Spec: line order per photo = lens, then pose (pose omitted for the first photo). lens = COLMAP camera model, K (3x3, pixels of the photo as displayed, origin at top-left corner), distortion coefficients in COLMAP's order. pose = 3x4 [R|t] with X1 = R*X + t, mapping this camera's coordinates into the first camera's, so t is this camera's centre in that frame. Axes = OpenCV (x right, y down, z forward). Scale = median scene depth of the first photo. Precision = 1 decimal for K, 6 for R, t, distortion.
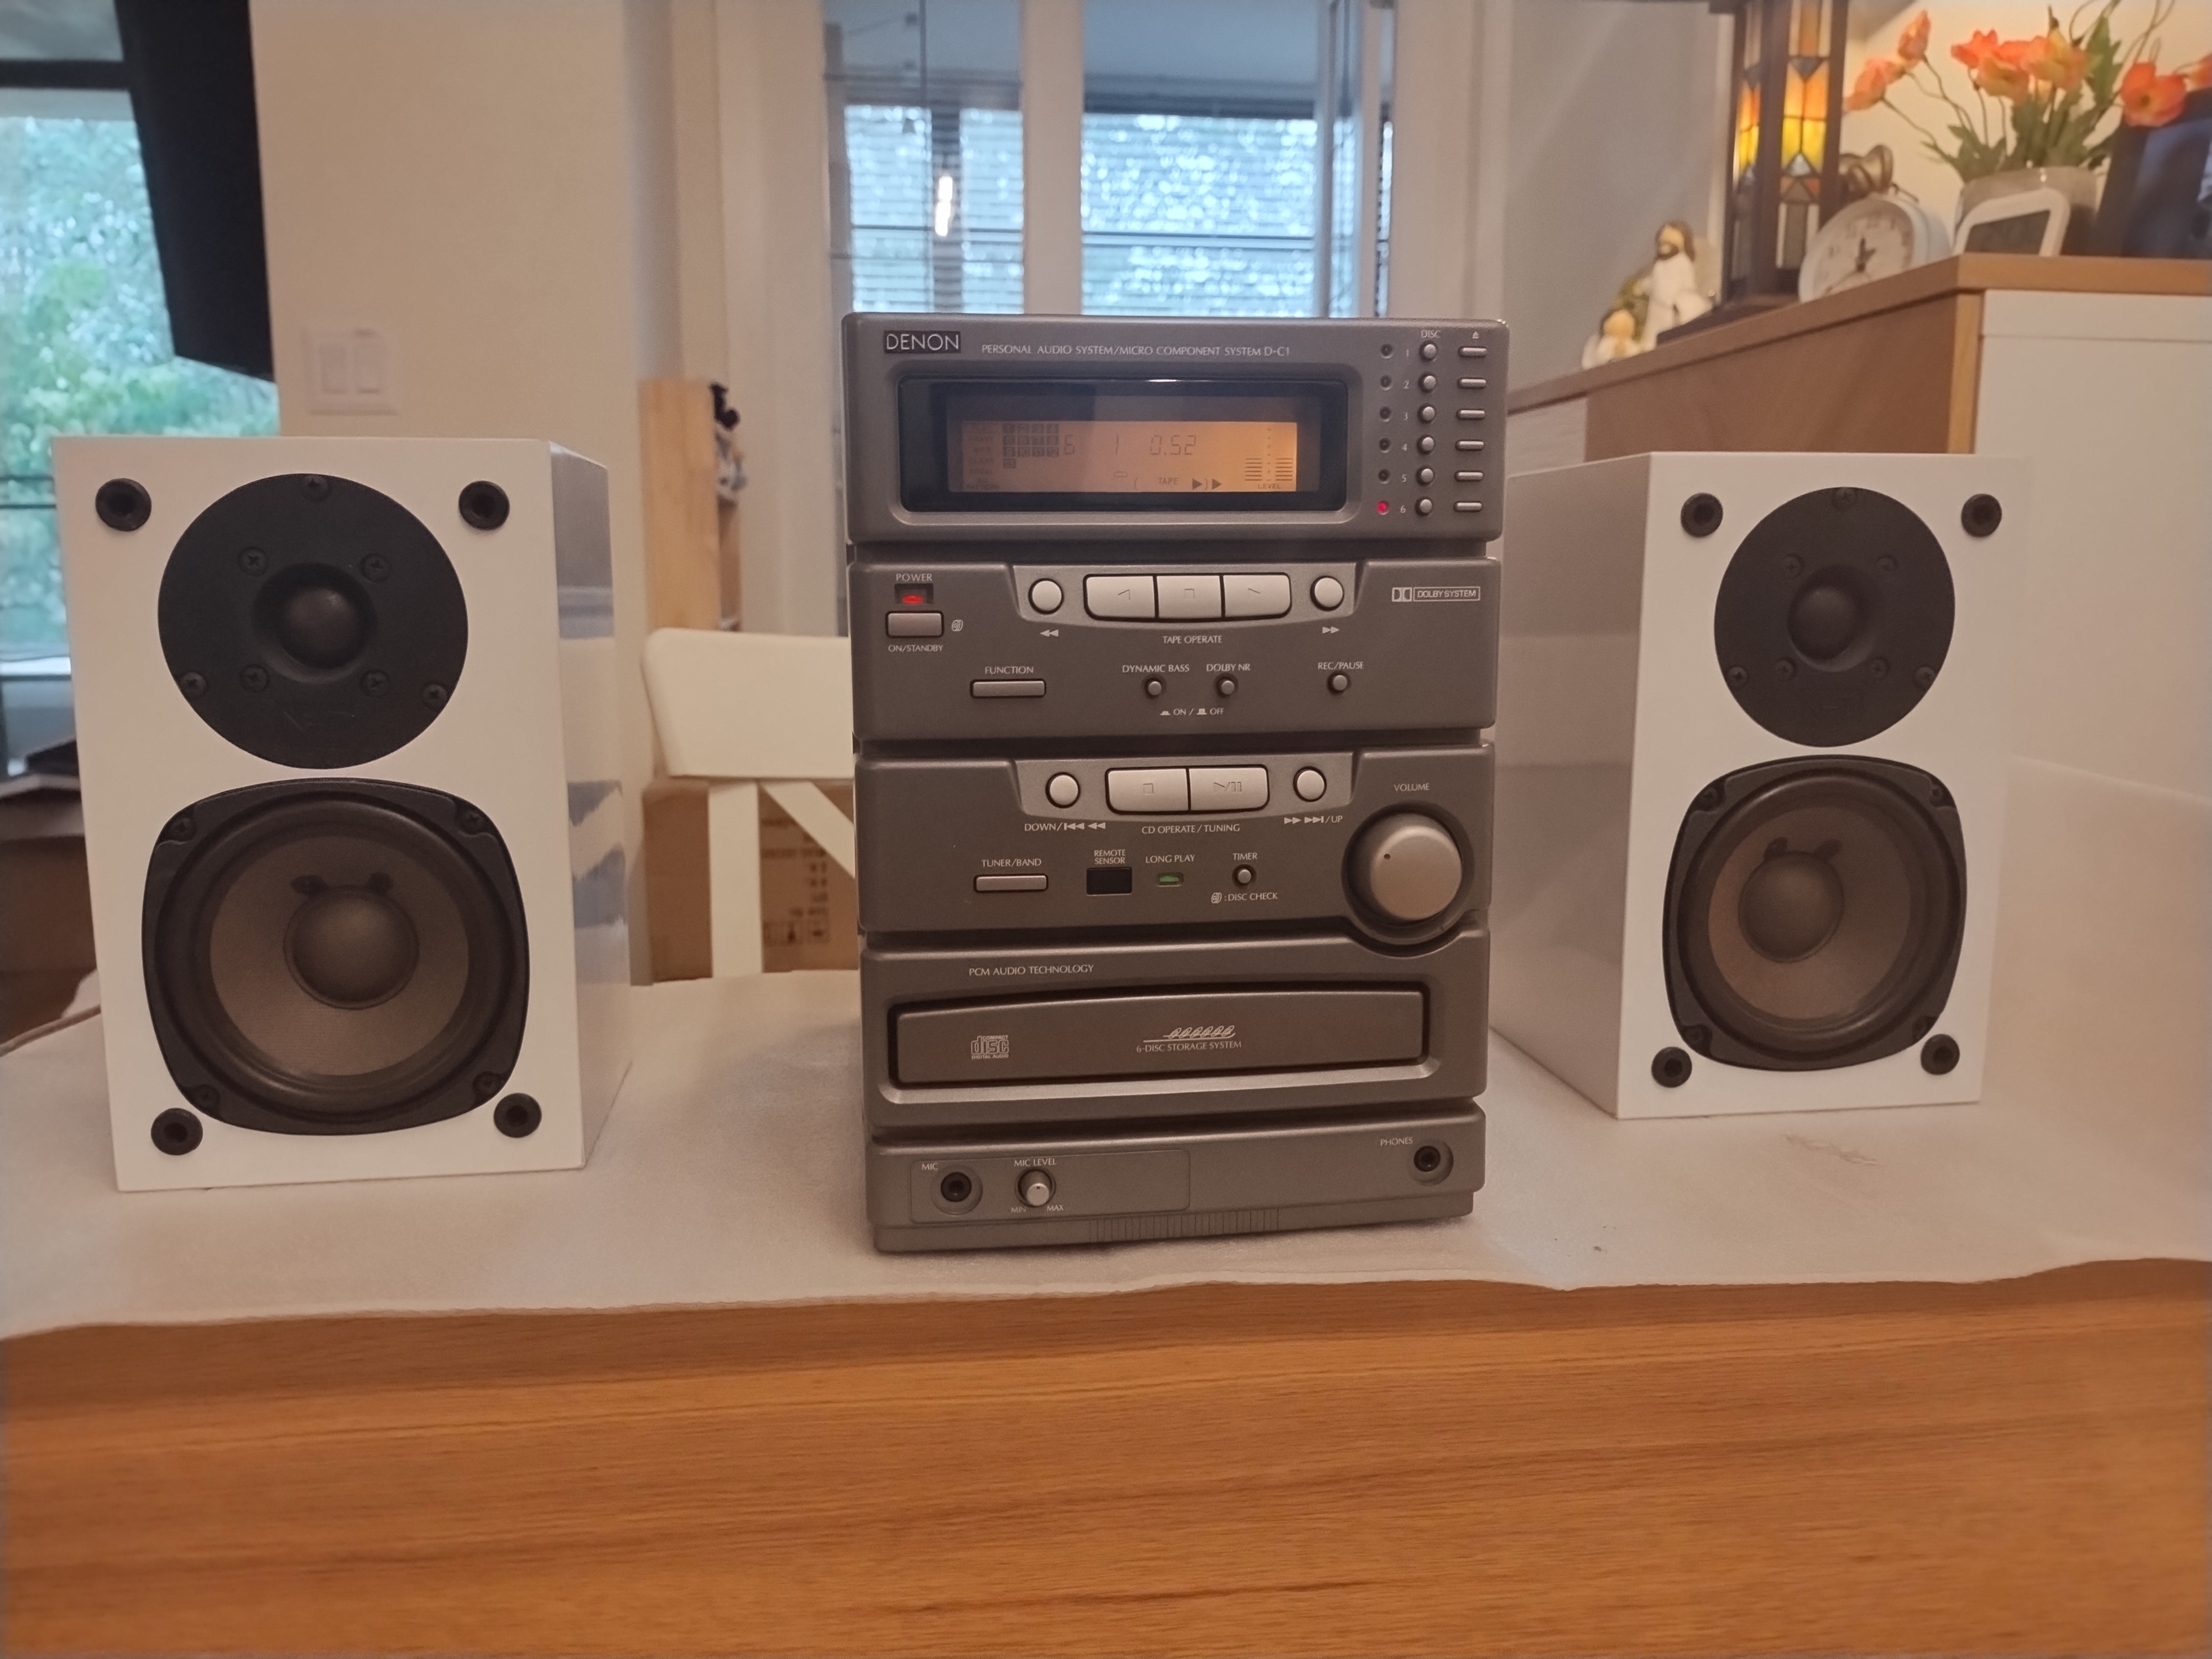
lens RADIAL K [[1653.2, 0, 1092.9], [0, 1653.2, 839.0], [0, 0, 1]] dist [-0.003376, -0.001829]
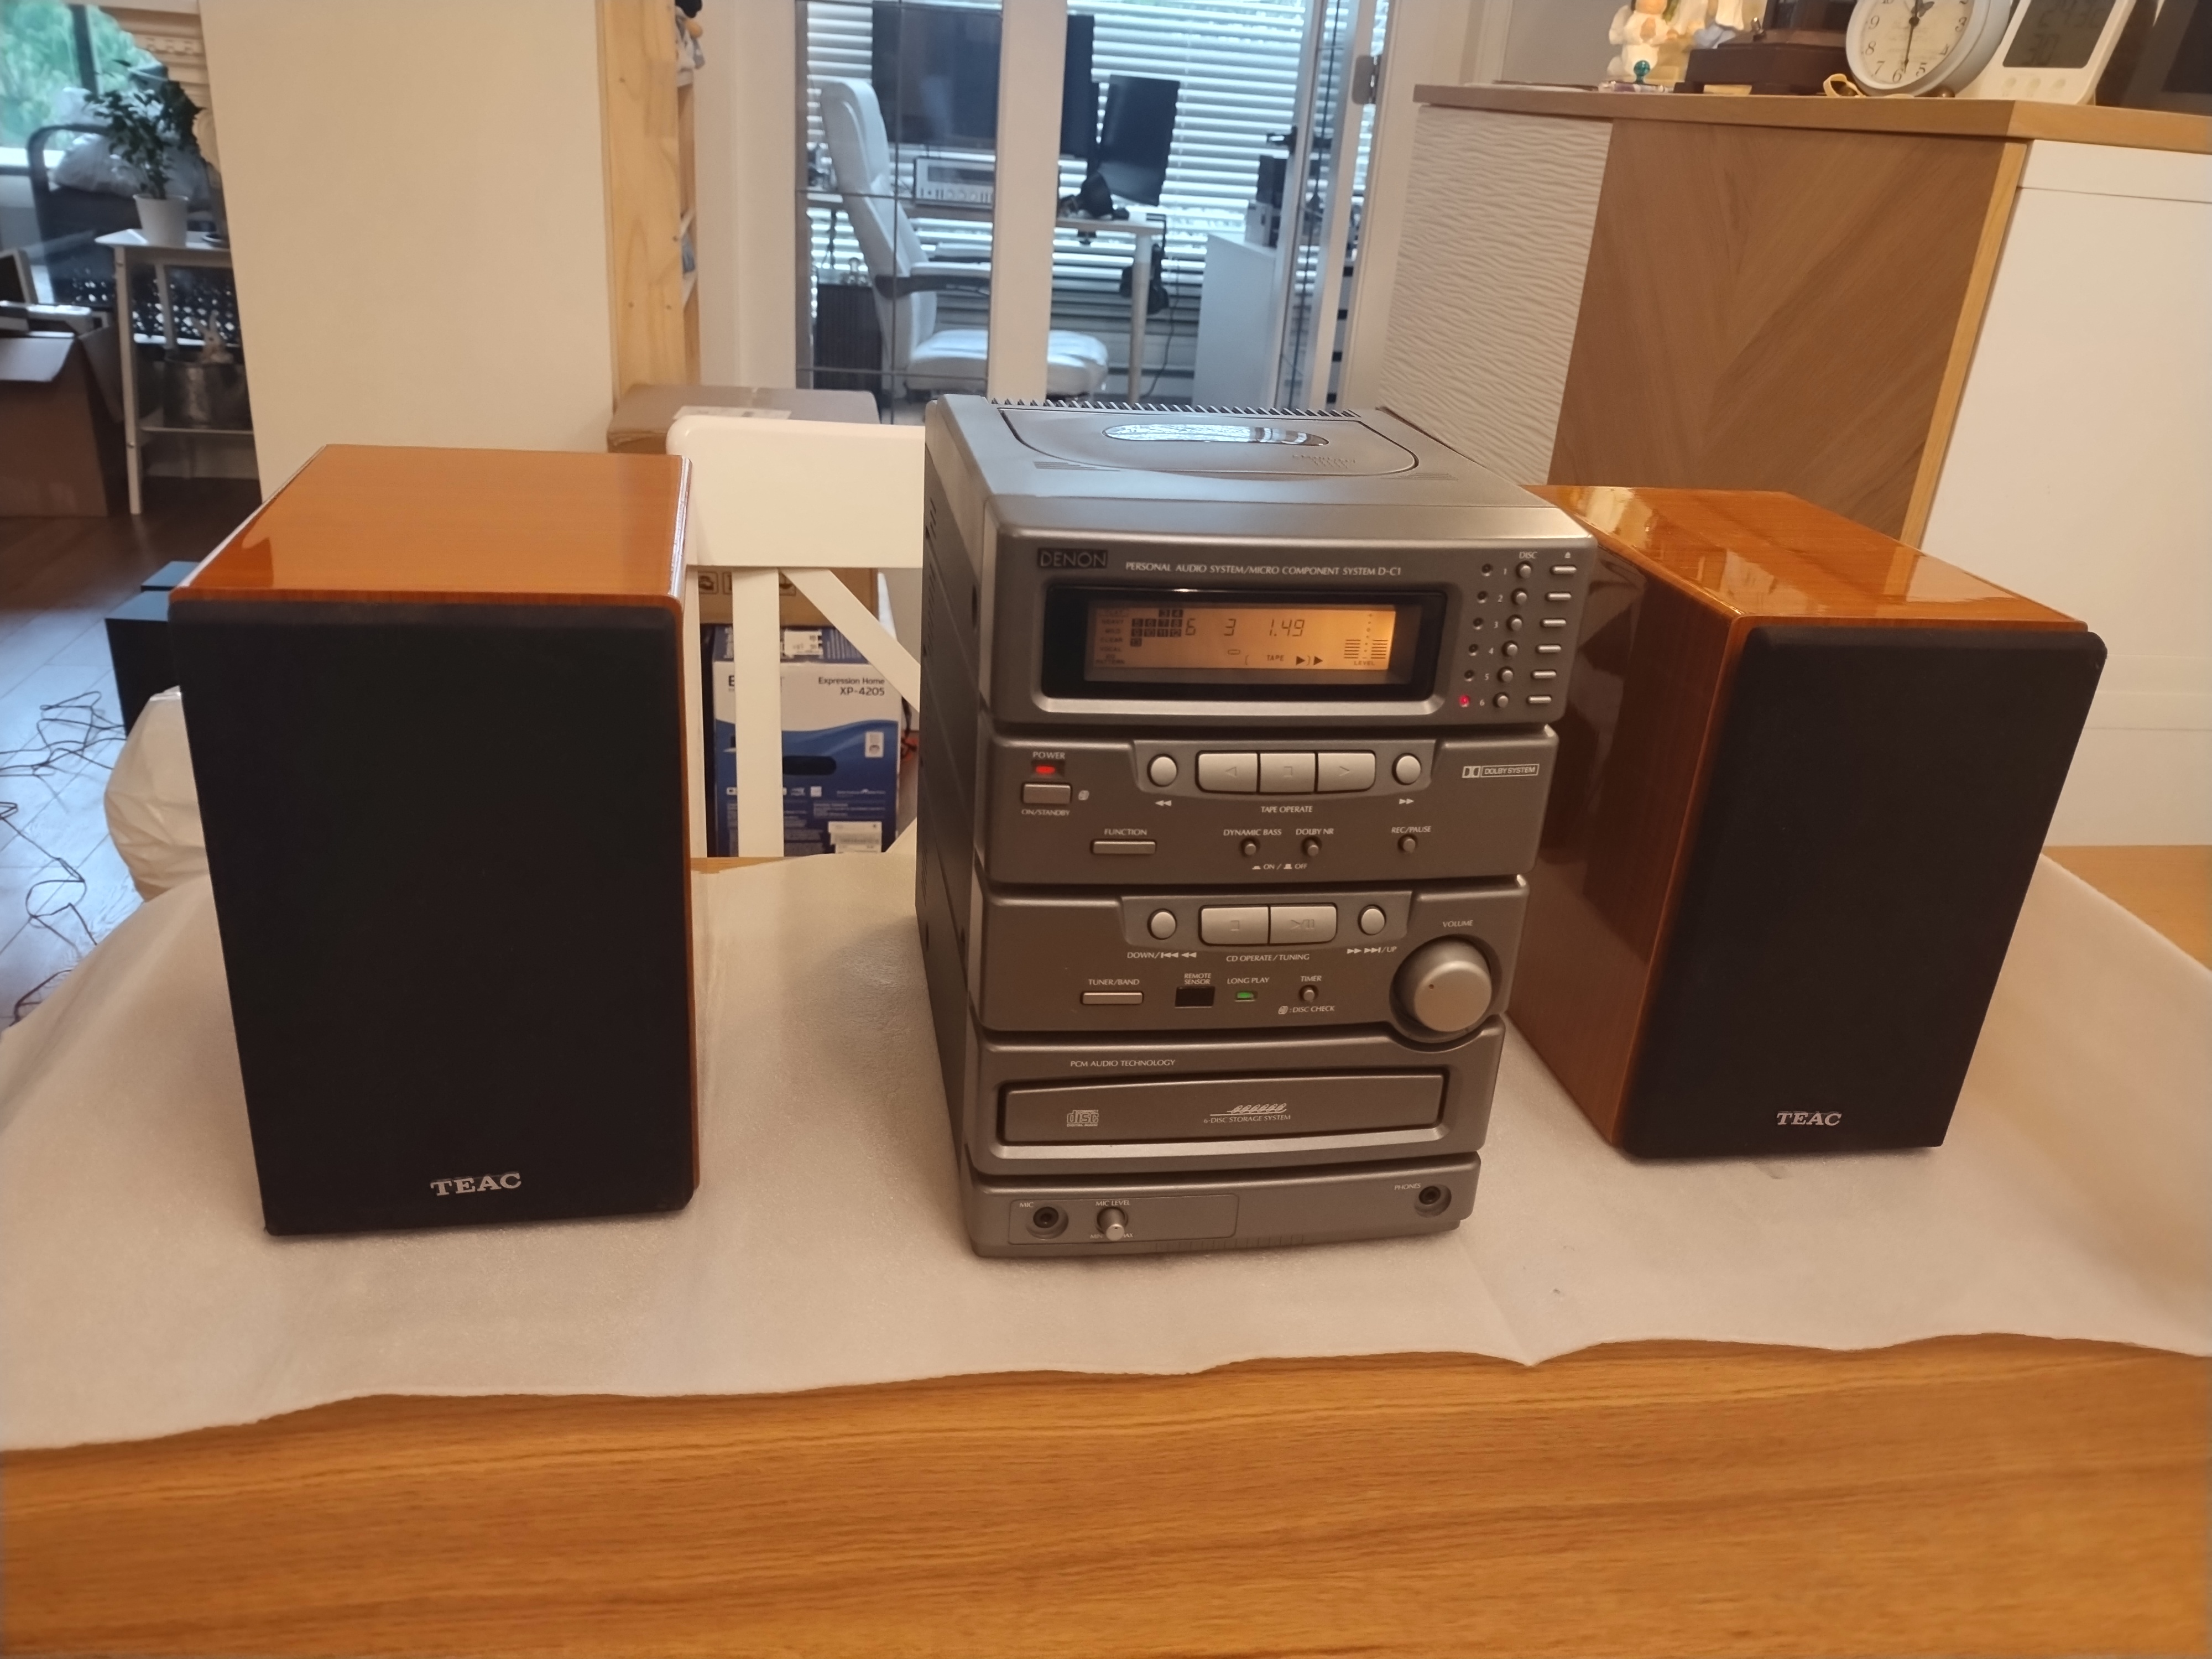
lens RADIAL K [[1659.2, 0, 1106.0], [0, 1659.2, 829.5], [0, 0, 1]] dist [0.008122, 0.000484]
pose [[0.997026, 0.055176, 0.053806, -0.123170], [-0.067134, 0.964672, 0.254756, -0.385887], [-0.037848, -0.257611, 0.965507, -0.101657]]
